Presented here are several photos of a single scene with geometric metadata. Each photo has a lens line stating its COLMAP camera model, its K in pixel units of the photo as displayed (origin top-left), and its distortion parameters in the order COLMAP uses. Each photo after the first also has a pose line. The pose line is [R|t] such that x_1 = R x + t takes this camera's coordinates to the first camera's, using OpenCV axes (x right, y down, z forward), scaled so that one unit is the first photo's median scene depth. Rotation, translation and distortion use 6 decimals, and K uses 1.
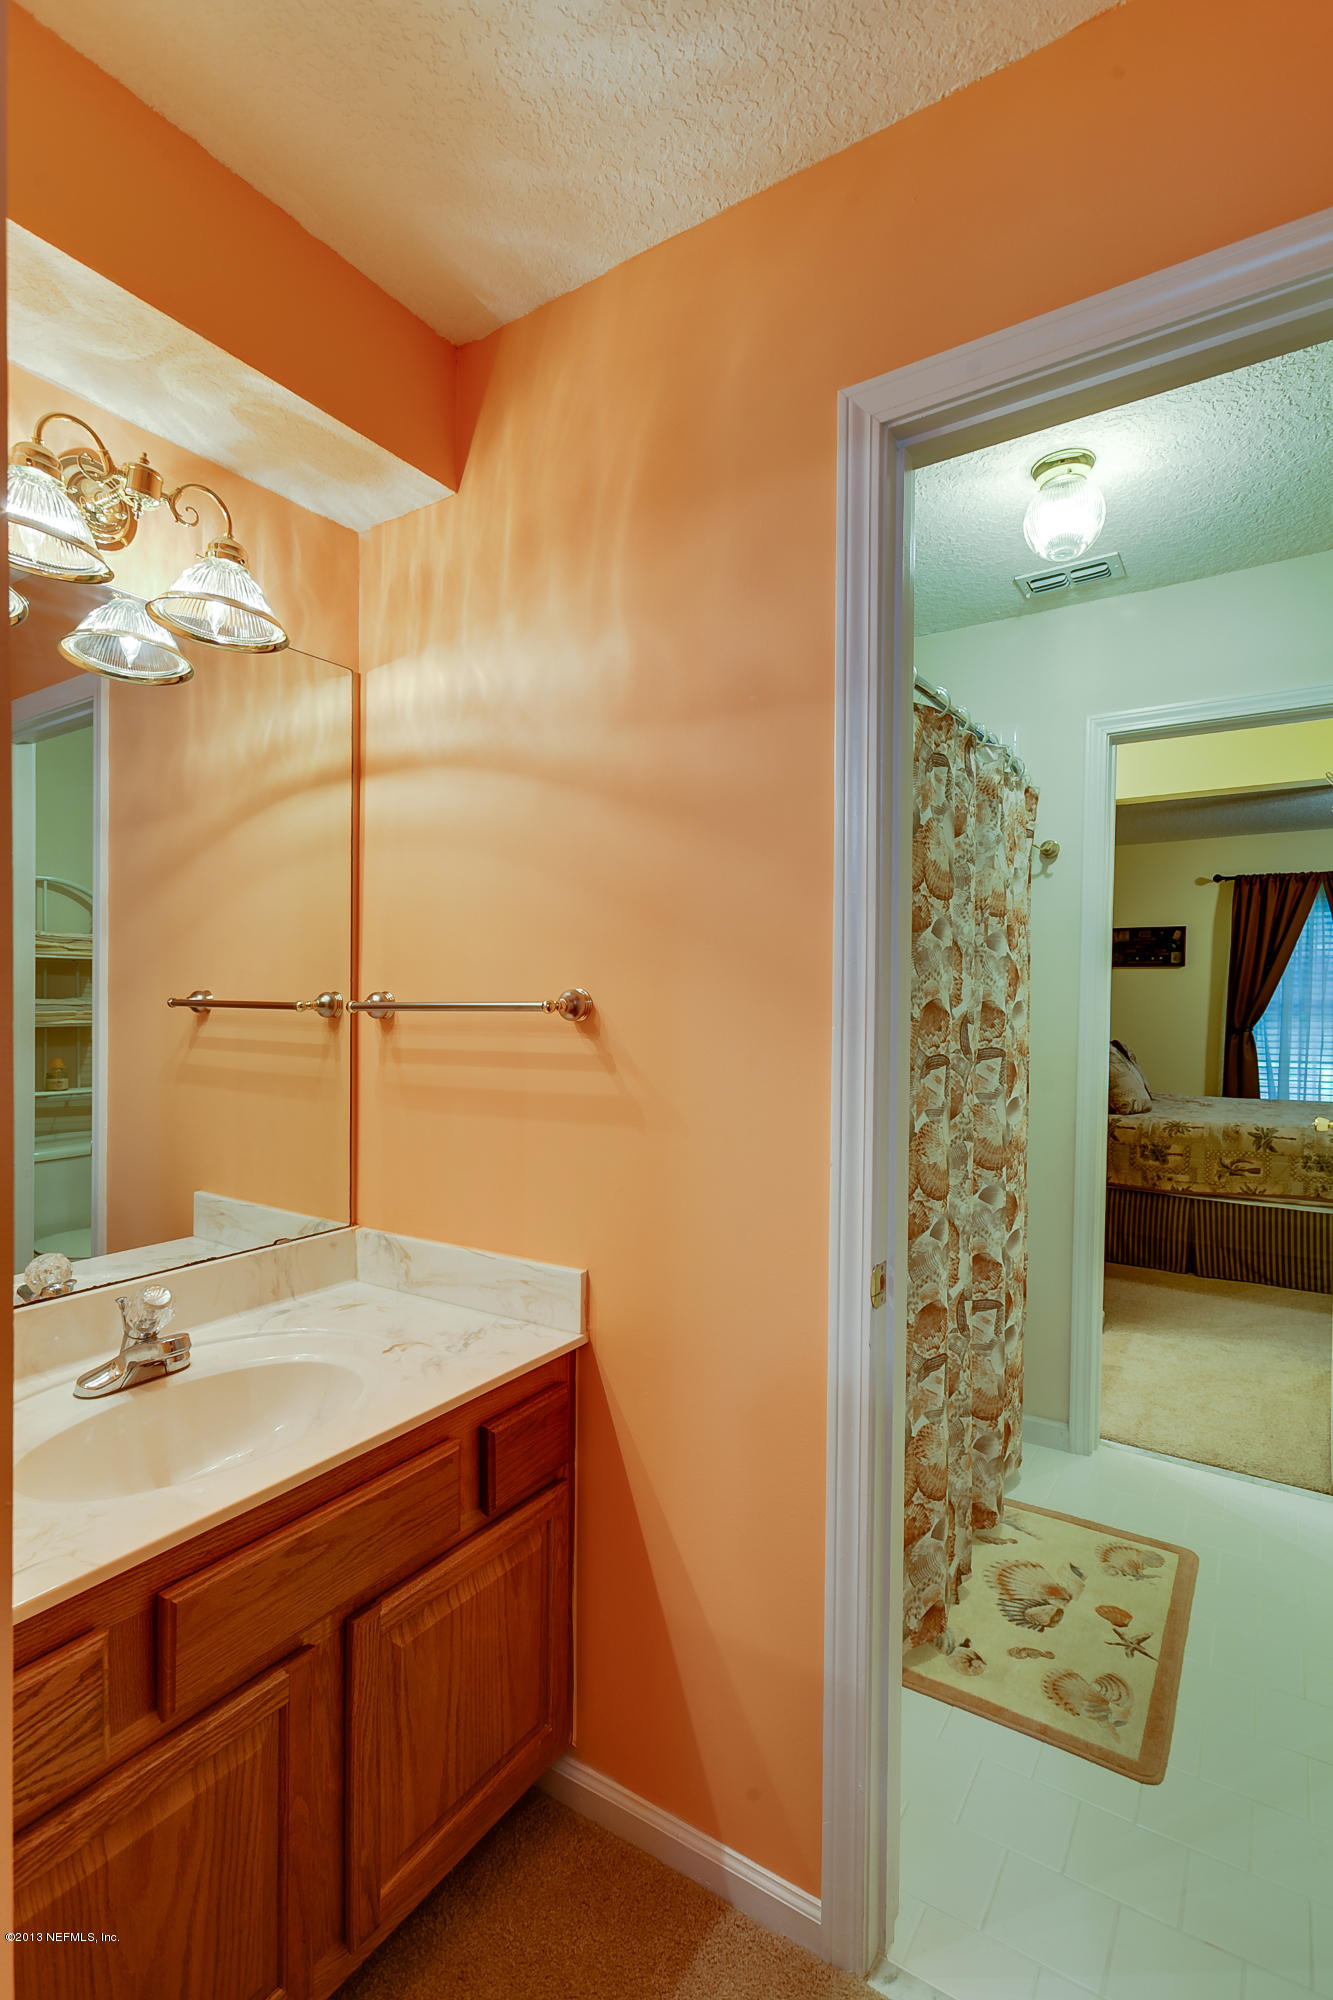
lens RADIAL K [[952.2, 0, 678.9], [0, 952.2, 1003.7], [0, 0, 1]] dist [-0.001312, 0.006621]
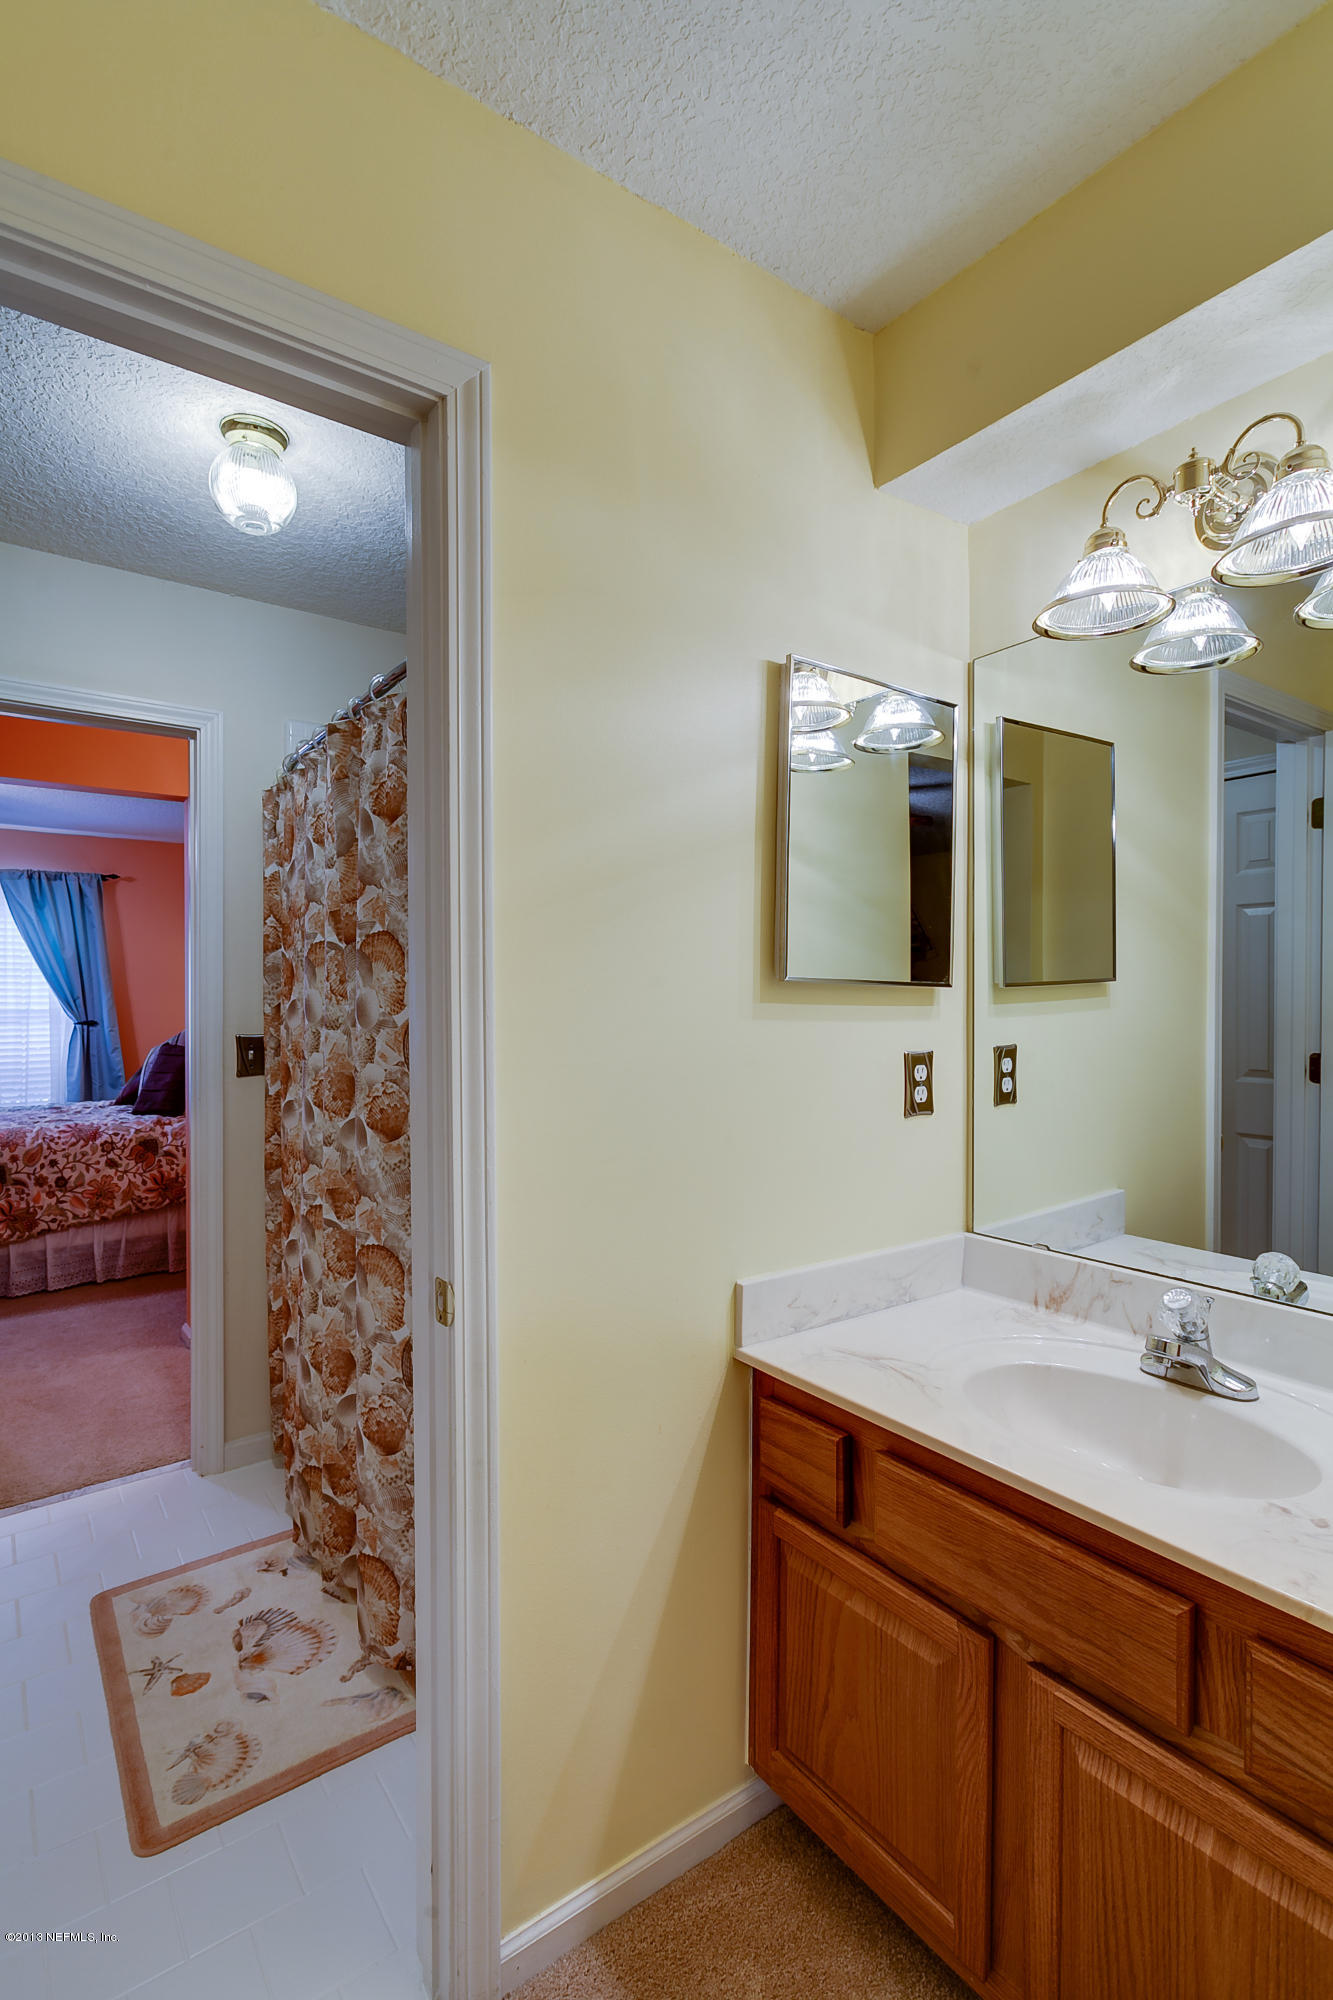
lens RADIAL K [[952.2, 0, 678.9], [0, 952.2, 1003.7], [0, 0, 1]] dist [-0.001312, 0.006621]
pose [[-0.360335, 0.004647, -0.932811, 1.126286], [0.003200, 0.999988, 0.003746, -0.011482], [0.932818, -0.001635, -0.360345, 1.749964]]
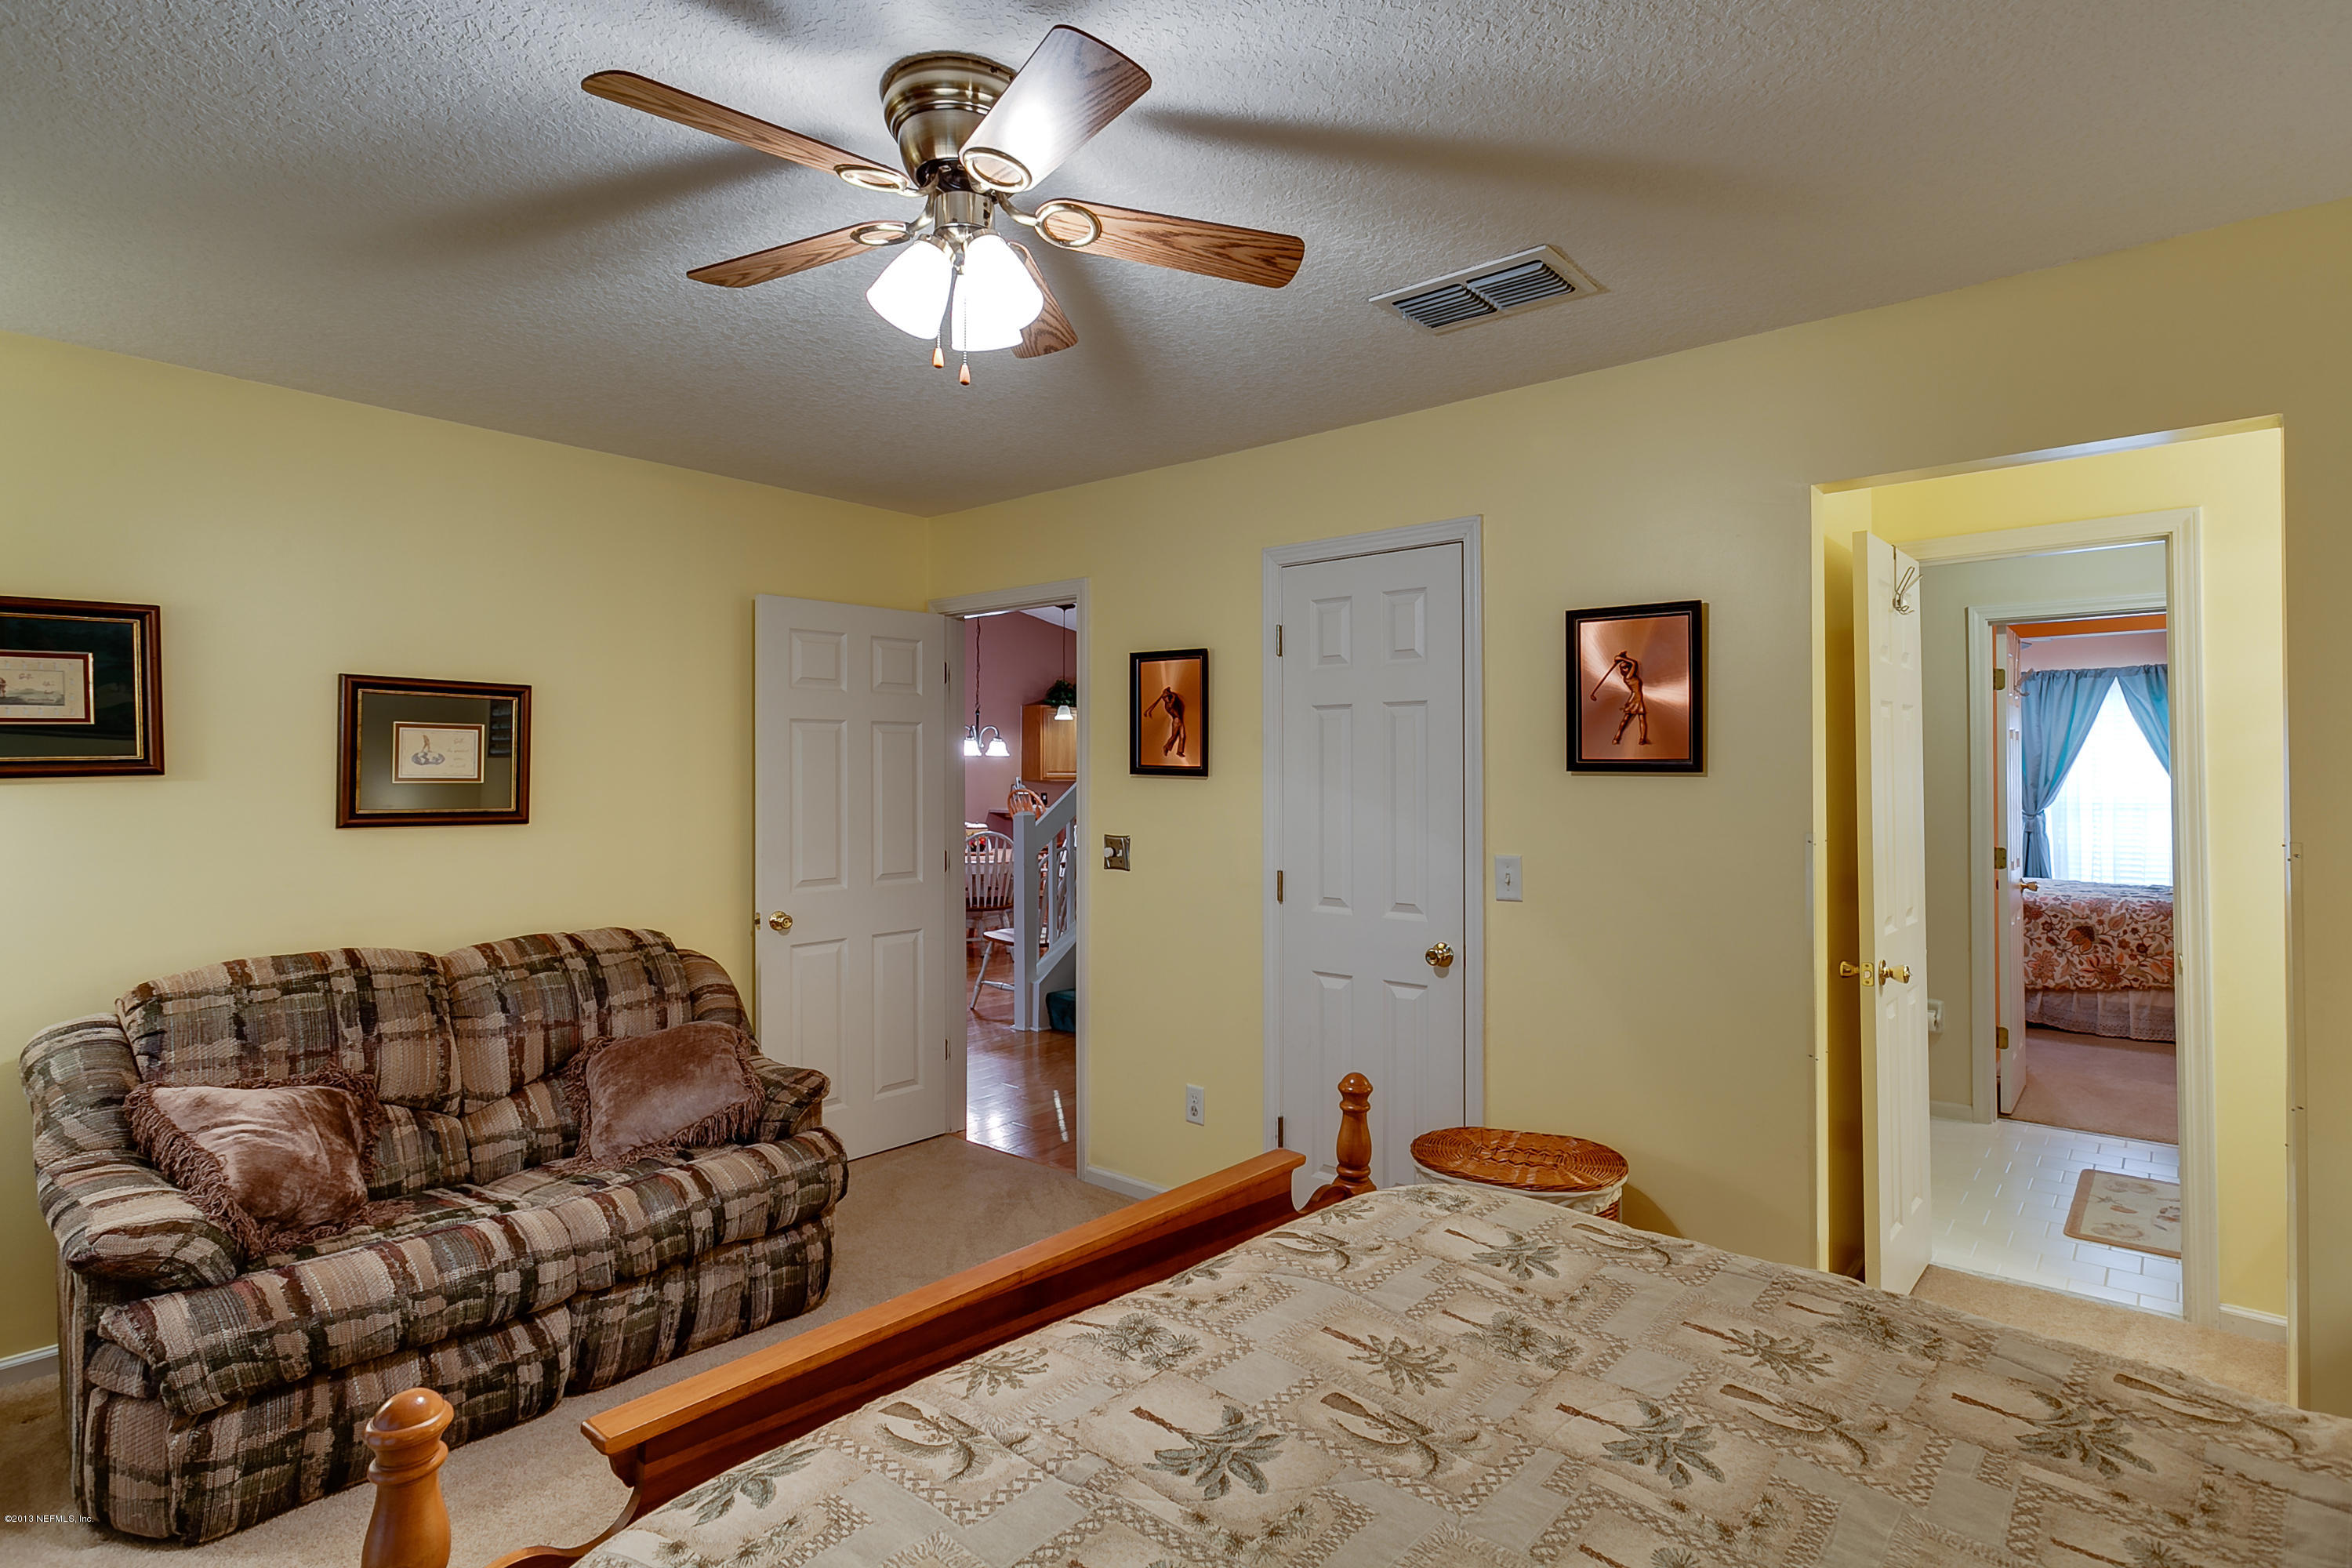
lens RADIAL K [[1155.6, 0, 1181.4], [0, 1155.6, 770.1], [0, 0, 1]] dist [-0.003361, -0.001060]
pose [[-0.988782, -0.001633, 0.149354, 1.667624], [-0.002107, 0.999993, -0.003021, -0.059776], [-0.149349, -0.003301, -0.988779, 3.038536]]
